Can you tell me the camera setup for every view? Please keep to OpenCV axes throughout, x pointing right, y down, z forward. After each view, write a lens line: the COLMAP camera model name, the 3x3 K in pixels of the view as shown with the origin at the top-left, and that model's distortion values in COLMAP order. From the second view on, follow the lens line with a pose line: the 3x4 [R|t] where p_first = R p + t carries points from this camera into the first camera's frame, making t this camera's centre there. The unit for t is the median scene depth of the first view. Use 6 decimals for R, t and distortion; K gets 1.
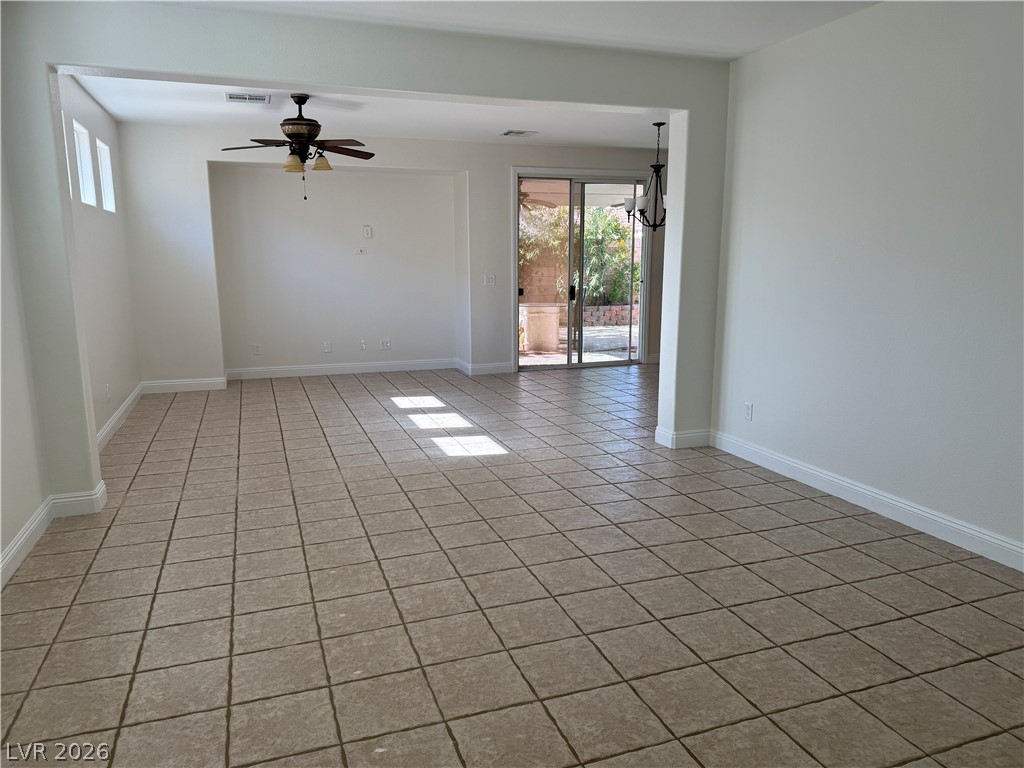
lens RADIAL K [[707.5, 0, 513.3], [0, 707.5, 393.2], [0, 0, 1]] dist [0.034494, -0.053799]
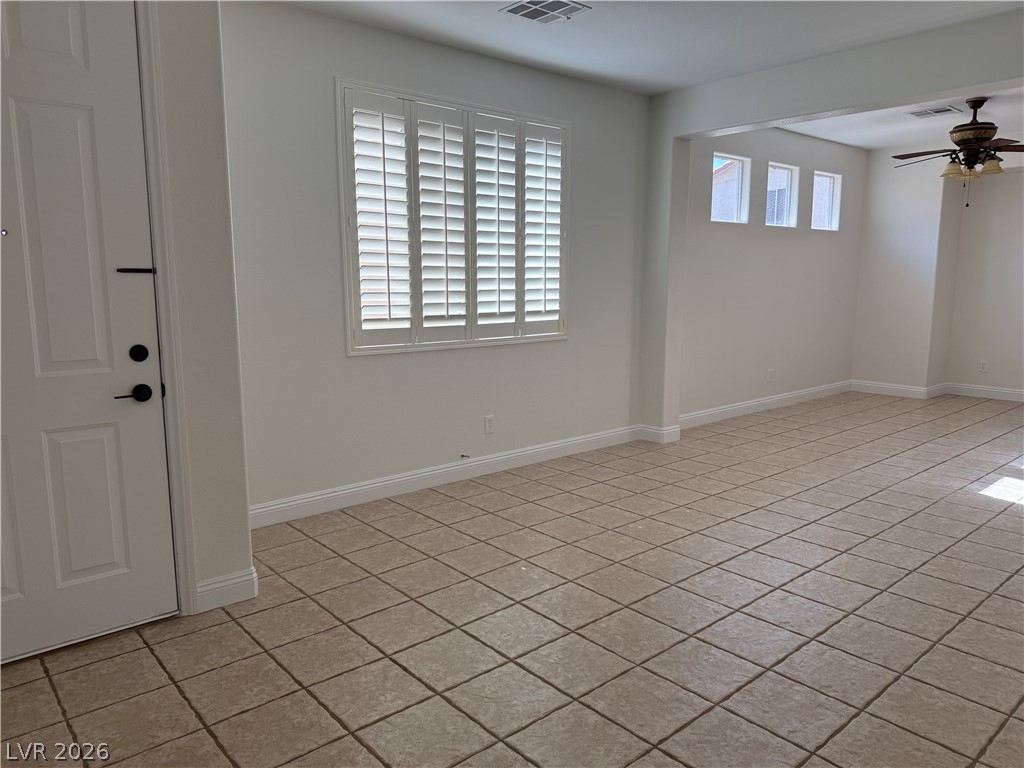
lens RADIAL K [[707.5, 0, 502.7], [0, 707.5, 393.2], [0, 0, 1]] dist [0.034494, -0.053799]
pose [[0.357496, 0.158542, -0.920359, 0.468993], [-0.180298, 0.978663, 0.098552, -0.011109], [0.916346, 0.130707, 0.378452, 0.118997]]
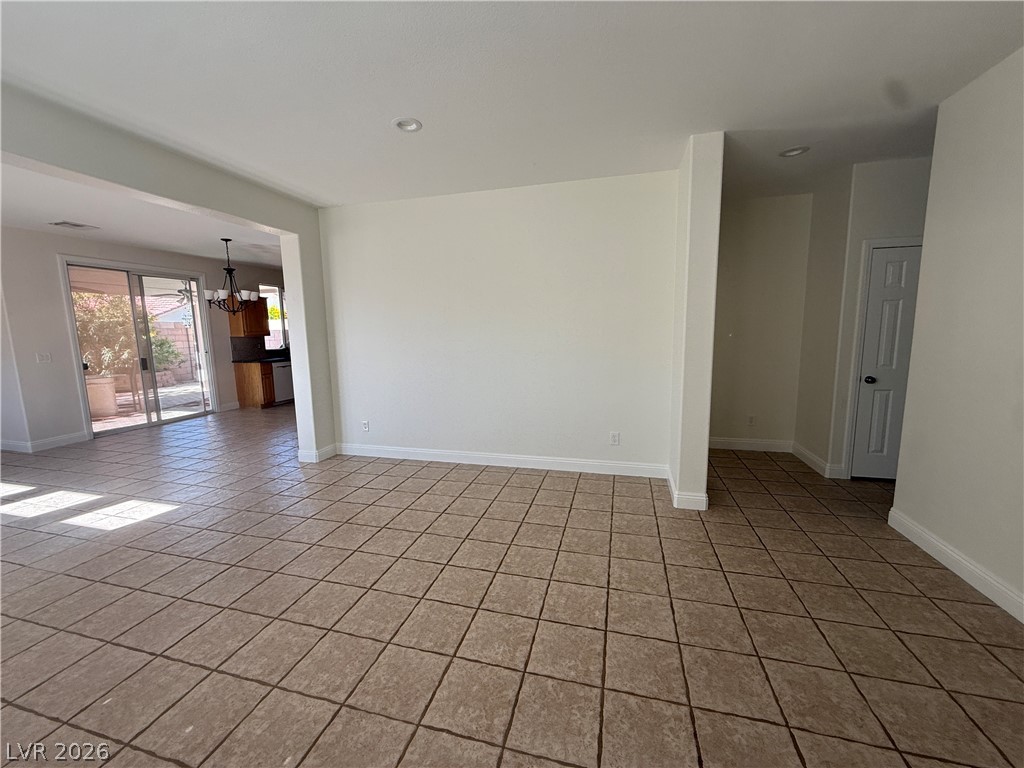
lens RADIAL K [[403.3, 0, 506.0], [0, 403.3, 384.9], [0, 0, 1]] dist [0.005294, -0.000727]
pose [[0.582767, -0.118709, 0.803922, -0.202254], [0.168871, 0.985368, 0.023086, -0.033333], [-0.794900, 0.122305, 0.594286, 0.178012]]
